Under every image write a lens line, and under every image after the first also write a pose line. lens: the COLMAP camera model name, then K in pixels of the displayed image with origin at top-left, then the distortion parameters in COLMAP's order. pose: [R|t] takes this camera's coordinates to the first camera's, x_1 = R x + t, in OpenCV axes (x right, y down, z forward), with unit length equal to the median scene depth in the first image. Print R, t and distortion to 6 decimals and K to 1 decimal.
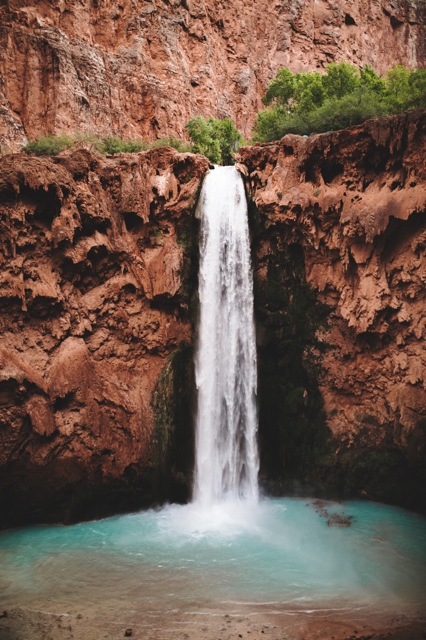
lens RADIAL K [[609.5, 0, 213.0], [0, 609.5, 320.0], [0, 0, 1]] dist [-0.056271, 0.095703]
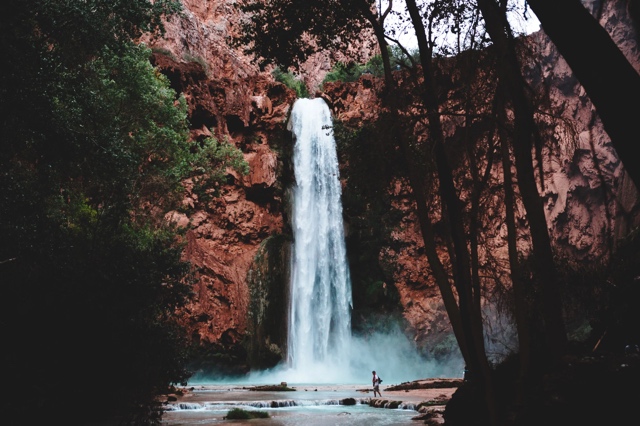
lens RADIAL K [[609.5, 0, 320.0], [0, 609.5, 213.0], [0, 0, 1]] dist [-0.056271, 0.095703]
pose [[0.977988, 0.072254, 0.195754, -0.184465], [-0.004913, 0.945849, -0.324571, 0.354893], [-0.208605, 0.316464, 0.925383, -0.021280]]
